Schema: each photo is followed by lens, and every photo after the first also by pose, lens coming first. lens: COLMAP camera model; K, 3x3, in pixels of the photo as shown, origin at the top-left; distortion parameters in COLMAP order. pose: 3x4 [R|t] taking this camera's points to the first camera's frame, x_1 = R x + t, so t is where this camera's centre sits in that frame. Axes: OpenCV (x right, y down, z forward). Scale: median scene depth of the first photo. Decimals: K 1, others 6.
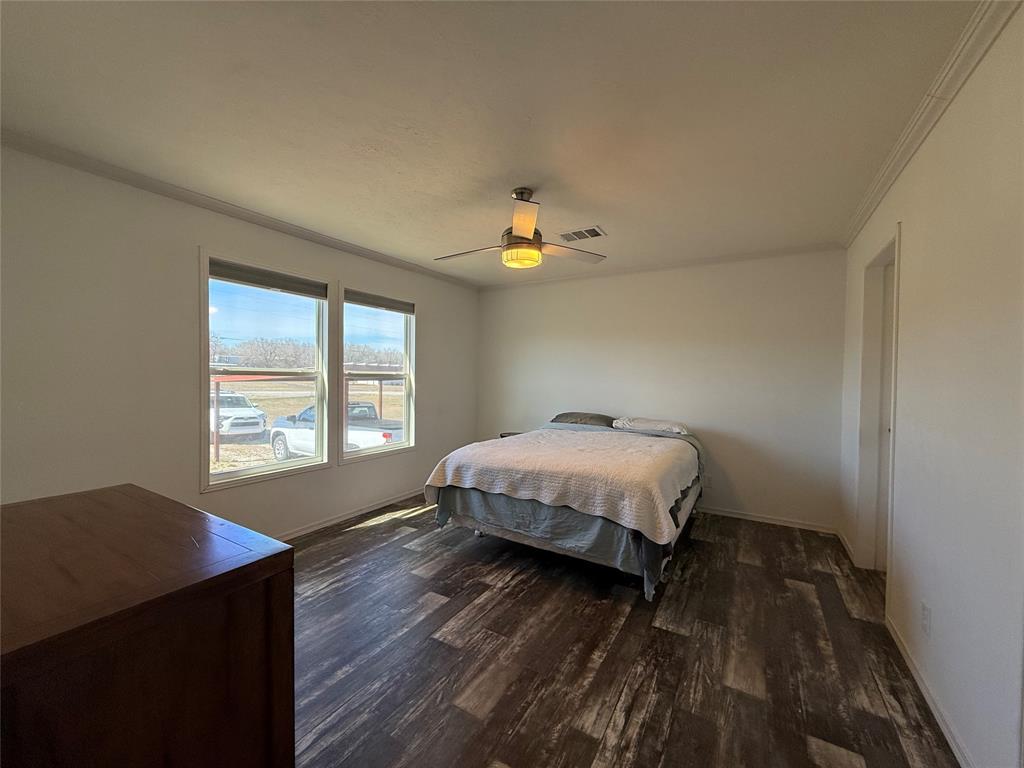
lens RADIAL K [[406.0, 0, 509.3], [0, 406.0, 382.9], [0, 0, 1]] dist [0.007338, -0.000043]
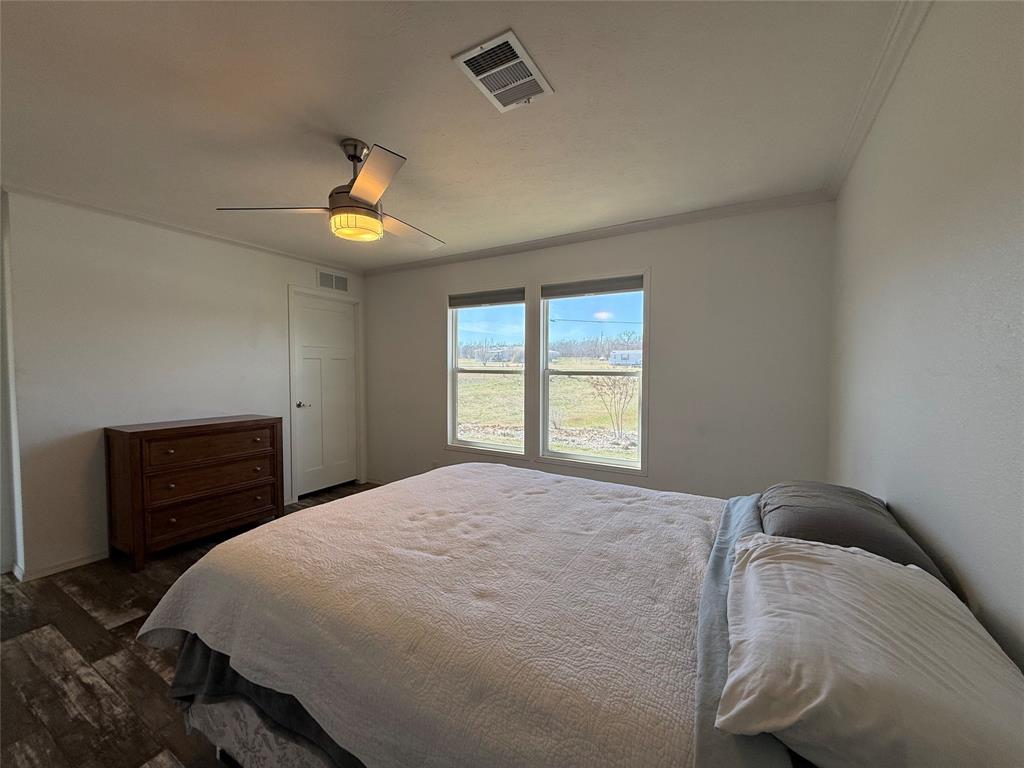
lens RADIAL K [[413.3, 0, 493.4], [0, 413.3, 386.5], [0, 0, 1]] dist [-0.000566, 0.005638]
pose [[-0.004446, 0.033290, -0.999436, 1.120950], [-0.022185, 0.999196, 0.033381, -0.042555], [0.999744, 0.022321, -0.003704, 1.687905]]
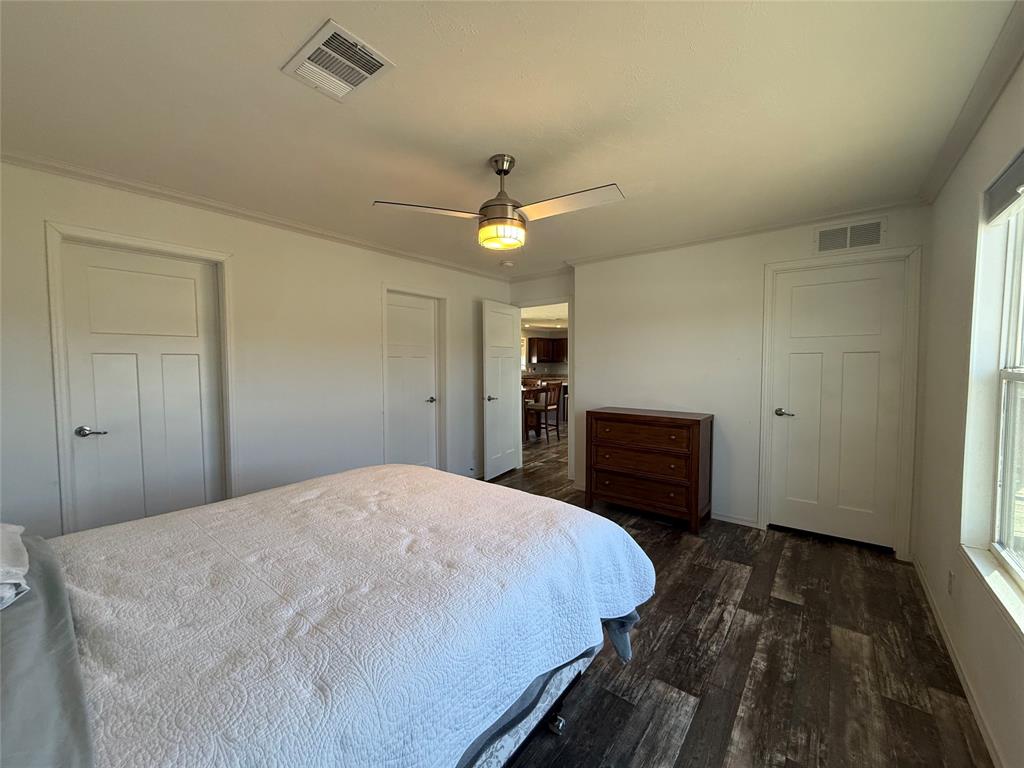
lens RADIAL K [[408.6, 0, 509.4], [0, 408.6, 383.7], [0, 0, 1]] dist [0.000863, 0.000578]
pose [[-0.992027, -0.015003, 0.125133, 0.683136], [-0.006558, 0.997689, 0.067631, -0.056044], [-0.125858, 0.066271, -0.989832, 1.956558]]
